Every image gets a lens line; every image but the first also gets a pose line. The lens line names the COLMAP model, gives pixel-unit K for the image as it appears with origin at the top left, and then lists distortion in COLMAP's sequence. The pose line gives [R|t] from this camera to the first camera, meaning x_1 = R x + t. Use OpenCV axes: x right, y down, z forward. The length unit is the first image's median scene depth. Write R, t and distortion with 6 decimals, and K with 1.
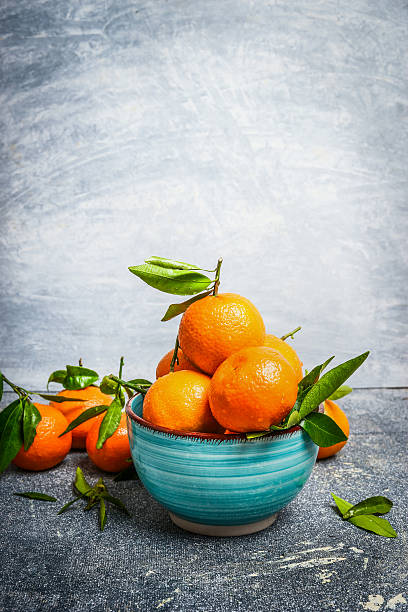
lens RADIAL K [[1079.1, 0, 204.0], [0, 1079.1, 306.0], [0, 0, 1]] dist [-0.090632, -0.177432]
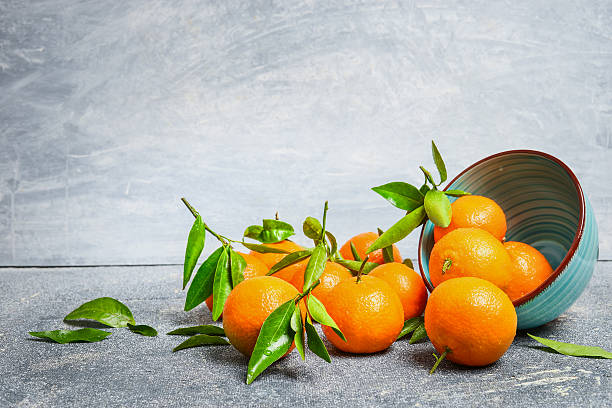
lens RADIAL K [[1079.1, 0, 306.0], [0, 1079.1, 204.0], [0, 0, 1]] dist [-0.090632, -0.177432]
pose [[0.999741, -0.011302, 0.019752, -0.091459], [0.012616, 0.997625, -0.067721, 0.093119], [-0.018940, 0.067952, 0.997509, 0.003839]]
